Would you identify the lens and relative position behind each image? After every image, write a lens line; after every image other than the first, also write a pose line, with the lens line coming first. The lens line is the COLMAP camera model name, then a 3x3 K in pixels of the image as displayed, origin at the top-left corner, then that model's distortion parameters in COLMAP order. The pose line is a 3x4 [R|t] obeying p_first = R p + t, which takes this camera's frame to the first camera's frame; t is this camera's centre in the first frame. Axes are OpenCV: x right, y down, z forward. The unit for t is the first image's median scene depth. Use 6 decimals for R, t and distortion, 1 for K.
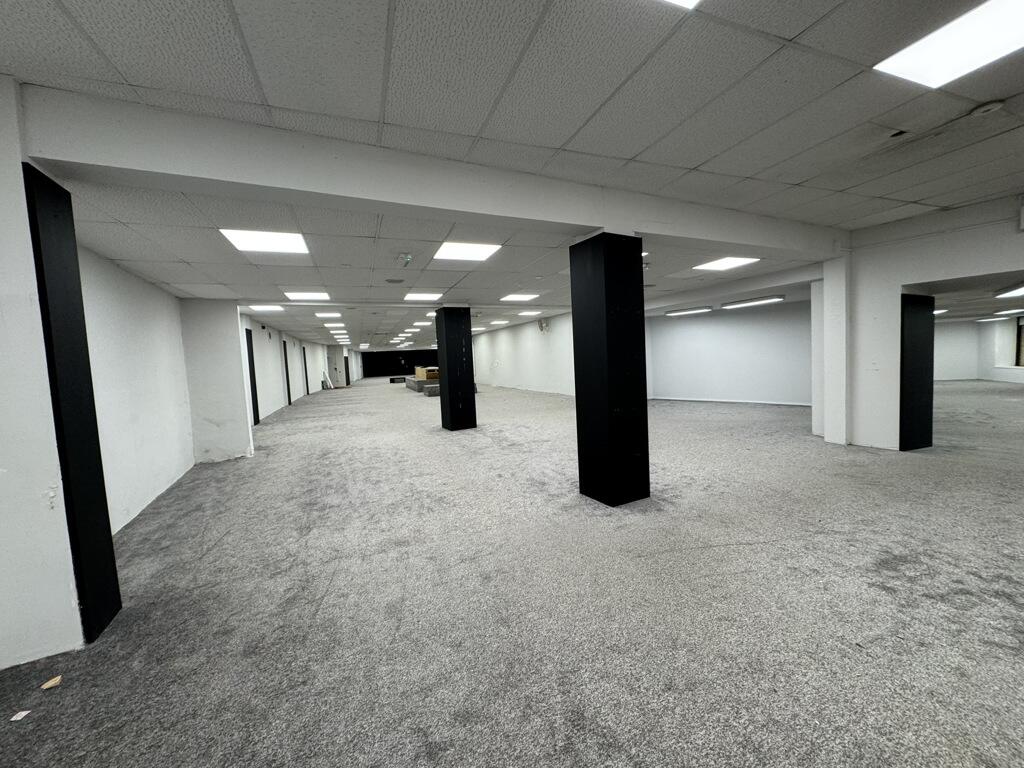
lens RADIAL K [[404.1, 0, 511.1], [0, 404.1, 384.6], [0, 0, 1]] dist [-0.000180, 0.000140]
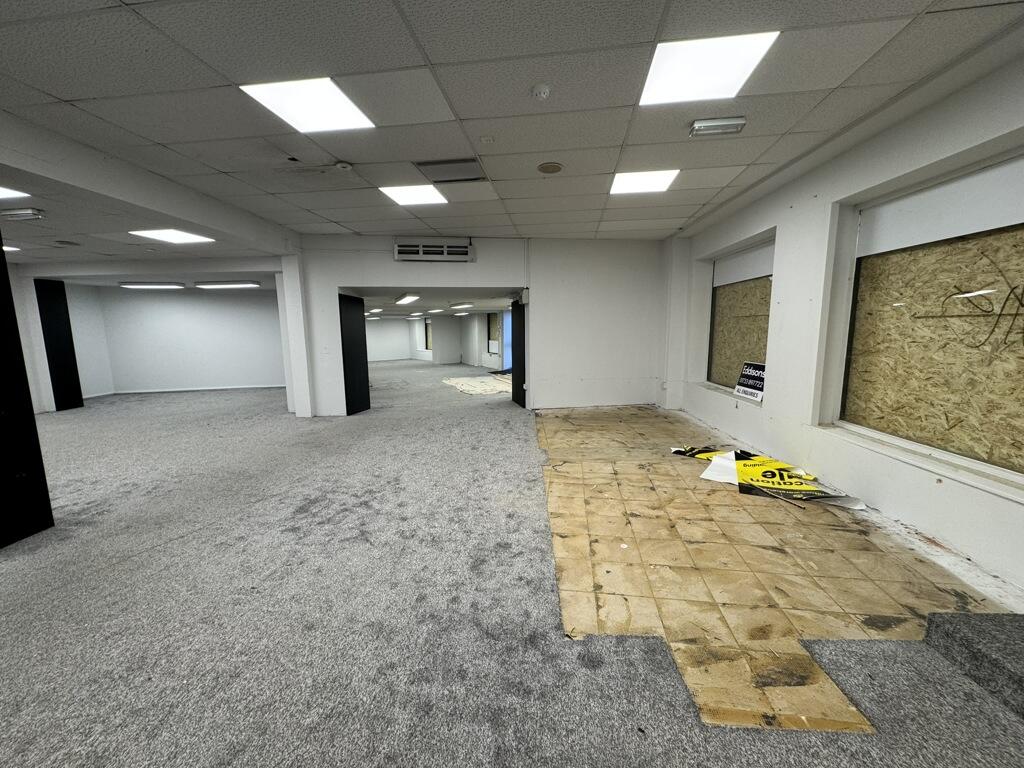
lens RADIAL K [[404.1, 0, 511.1], [0, 404.1, 384.6], [0, 0, 1]] dist [-0.000180, 0.000140]
pose [[0.478421, -0.079552, 0.874520, 0.113331], [0.045735, 0.996794, 0.065654, 0.004125], [-0.876939, 0.008586, 0.480526, -0.113790]]
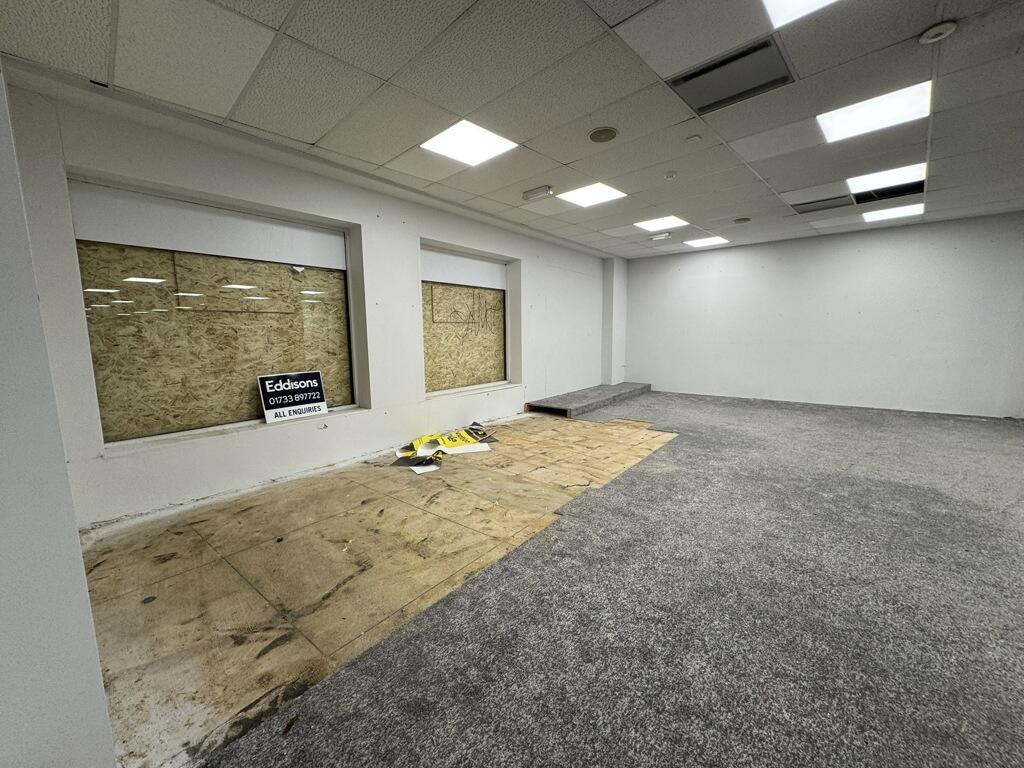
lens RADIAL K [[404.1, 0, 511.1], [0, 404.1, 384.6], [0, 0, 1]] dist [-0.000180, 0.000140]
pose [[-0.906768, 0.112116, -0.406451, 1.596282], [0.027134, 0.977516, 0.209106, -0.117893], [0.420757, 0.178582, -0.889422, 1.005218]]
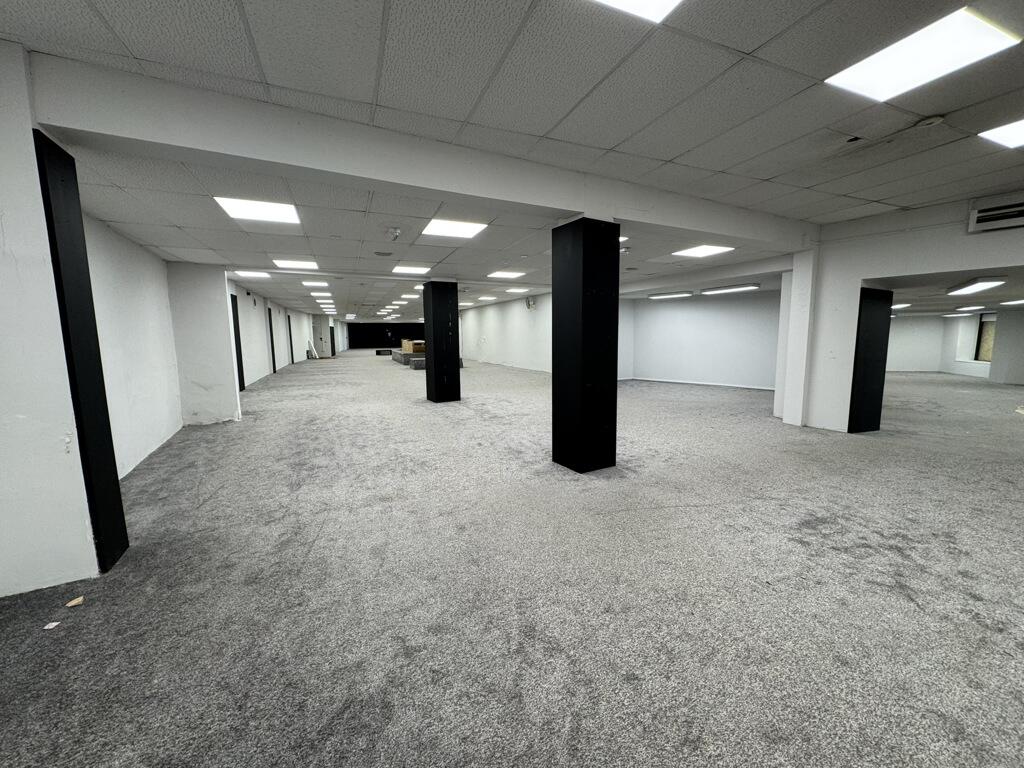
lens RADIAL K [[404.1, 0, 511.1], [0, 404.1, 384.6], [0, 0, 1]] dist [-0.000180, 0.000140]
pose [[0.998854, 0.034486, 0.033200, 0.017188], [-0.036301, 0.997787, 0.055699, 0.007864], [-0.031205, -0.056840, 0.997895, -0.069336]]
